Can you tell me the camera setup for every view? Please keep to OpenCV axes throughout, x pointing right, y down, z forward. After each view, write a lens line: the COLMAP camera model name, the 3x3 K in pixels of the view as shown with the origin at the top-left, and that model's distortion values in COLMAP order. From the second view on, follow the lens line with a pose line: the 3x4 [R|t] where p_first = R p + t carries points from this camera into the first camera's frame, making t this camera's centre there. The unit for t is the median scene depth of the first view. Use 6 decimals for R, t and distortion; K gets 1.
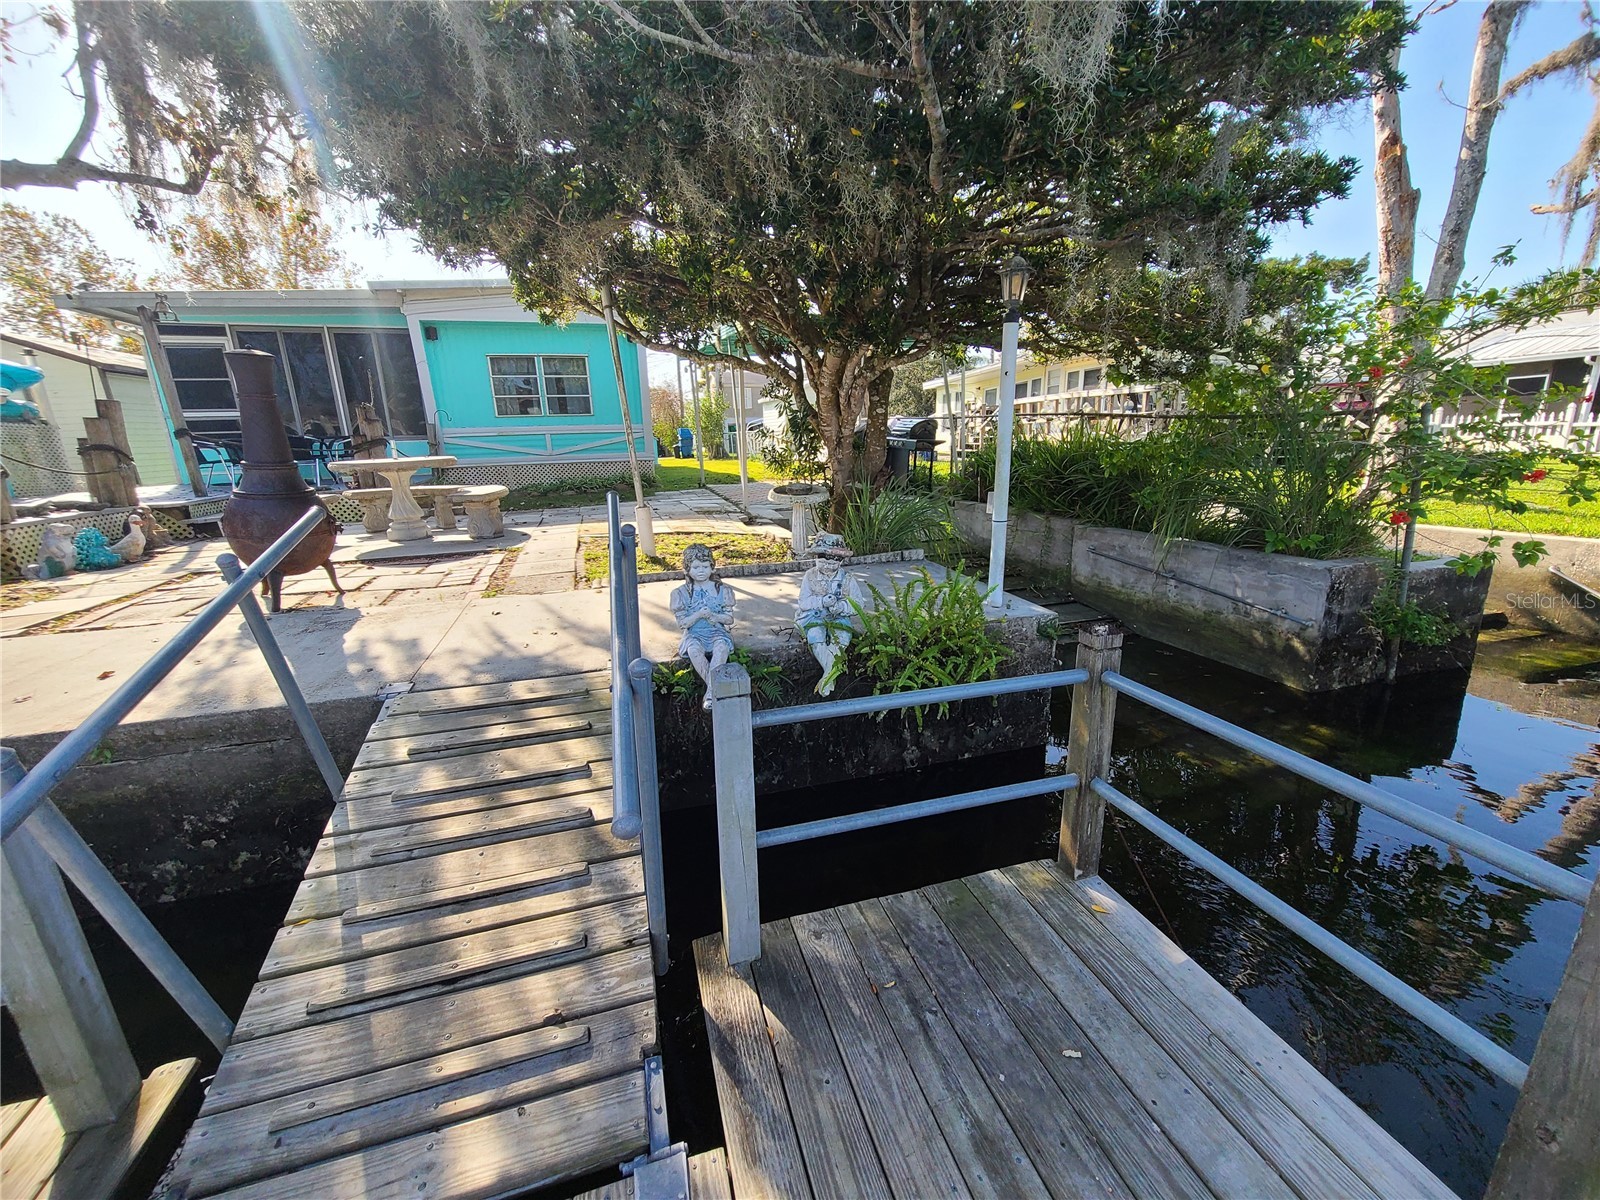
lens RADIAL K [[648.3, 0, 819.6], [0, 648.3, 603.5], [0, 0, 1]] dist [-0.005121, -0.000202]
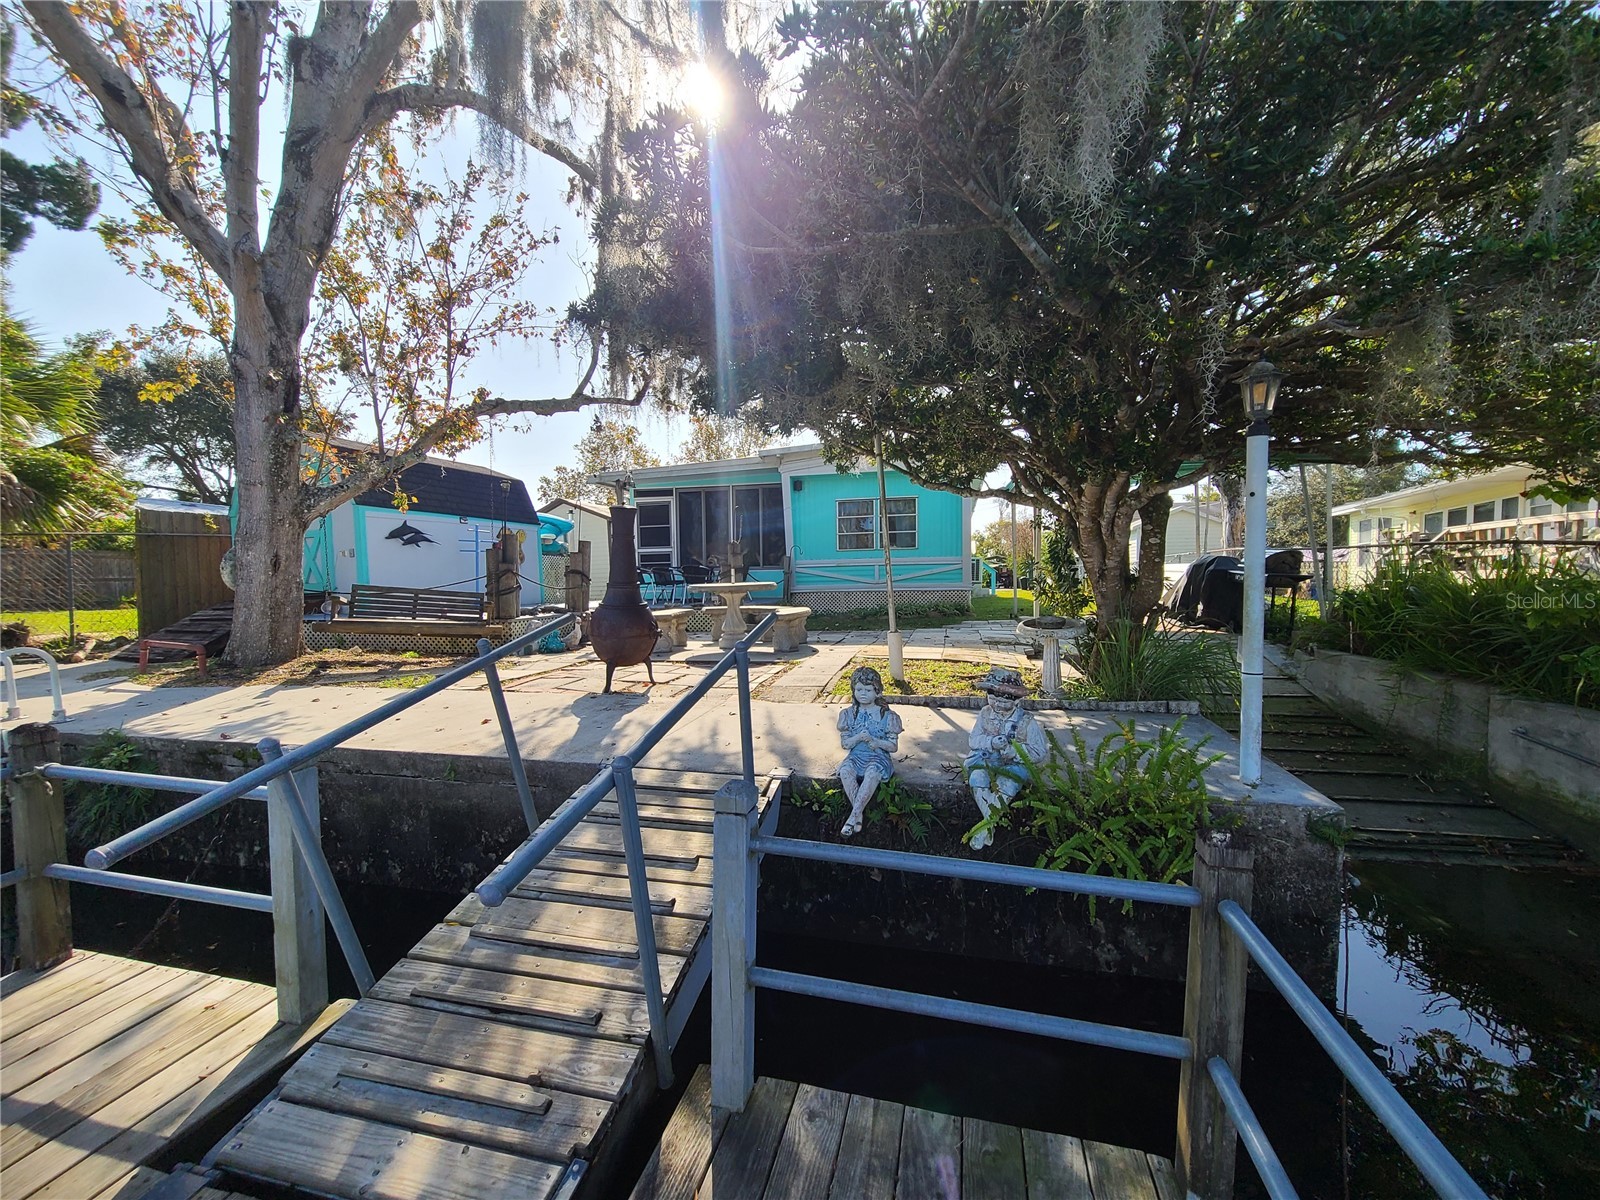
lens RADIAL K [[645.9, 0, 809.9], [0, 645.9, 598.2], [0, 0, 1]] dist [-0.006972, -0.000633]
pose [[0.858436, 0.031275, -0.511966, 0.252537], [-0.135752, 0.976399, -0.167976, -0.014350], [0.494630, 0.213697, 0.842422, 0.071914]]
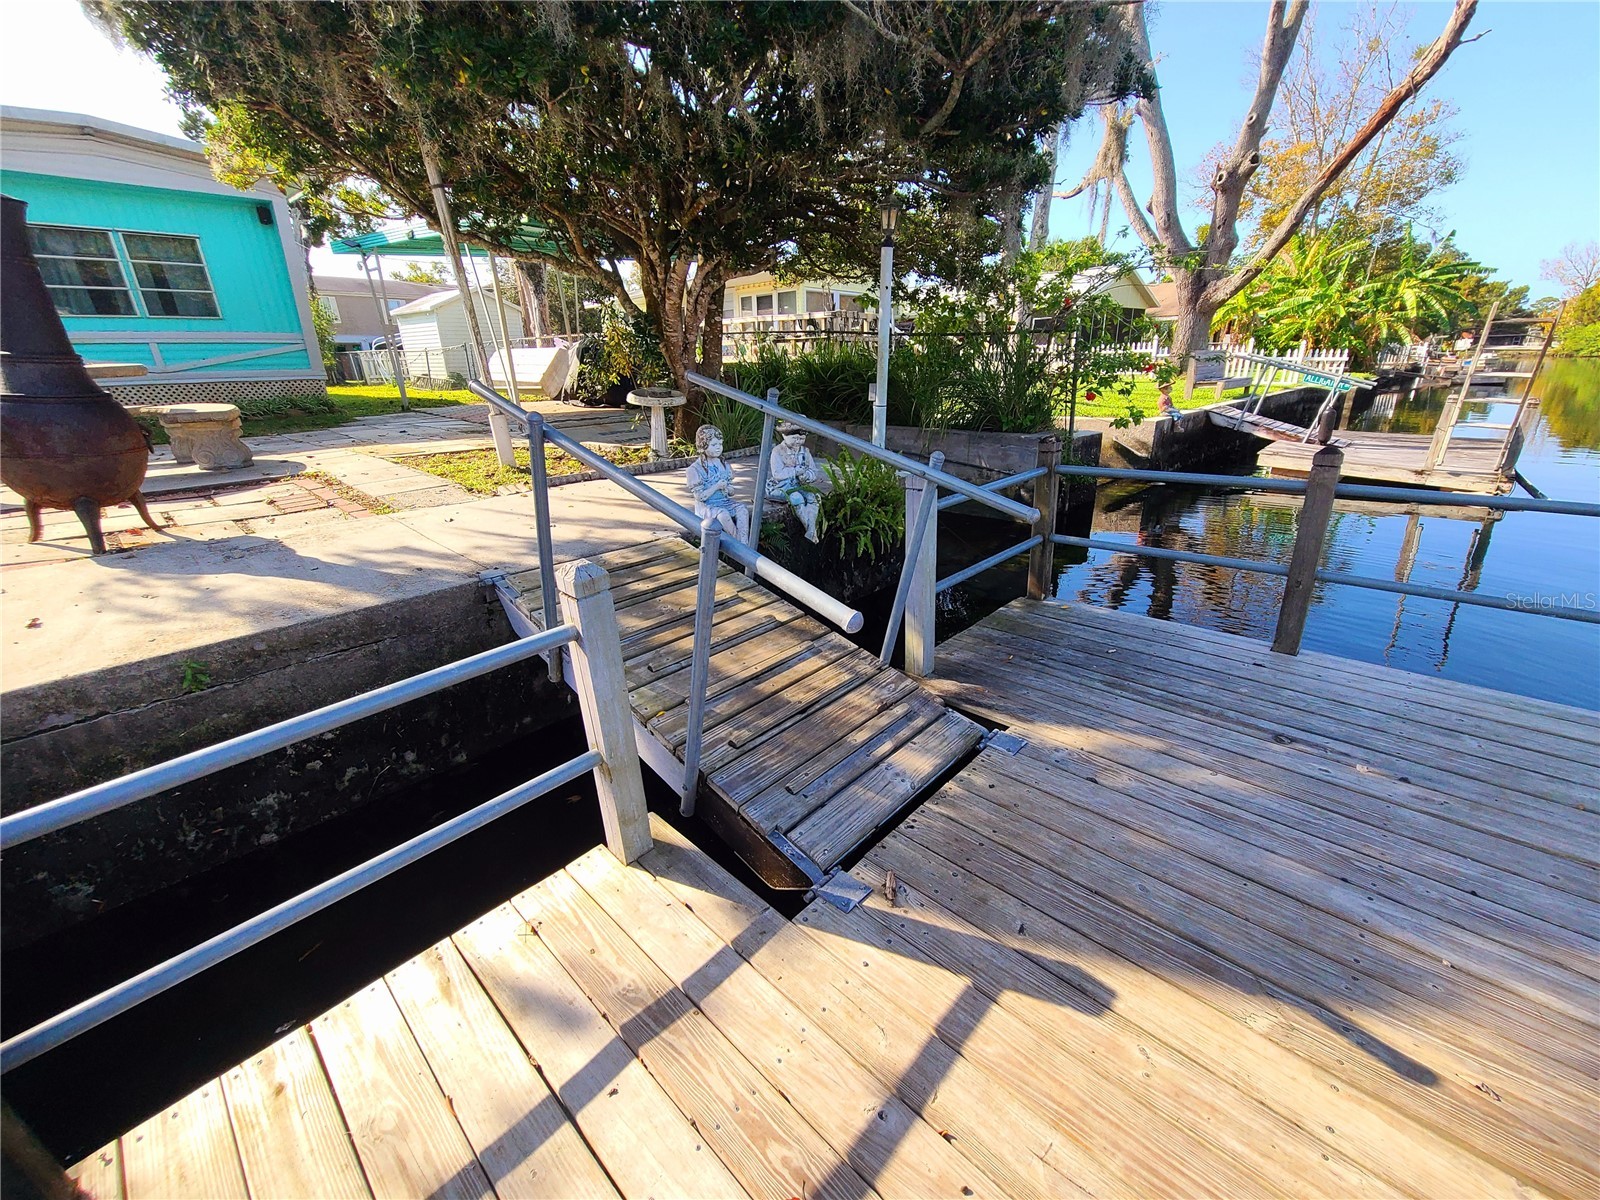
lens RADIAL K [[629.3, 0, 835.1], [0, 629.3, 600.4], [0, 0, 1]] dist [-0.011699, -0.000192]
pose [[0.861581, -0.169003, 0.478660, -0.572823], [0.114600, 0.983365, 0.140924, 0.082477], [-0.494514, -0.066563, 0.866617, -0.104863]]
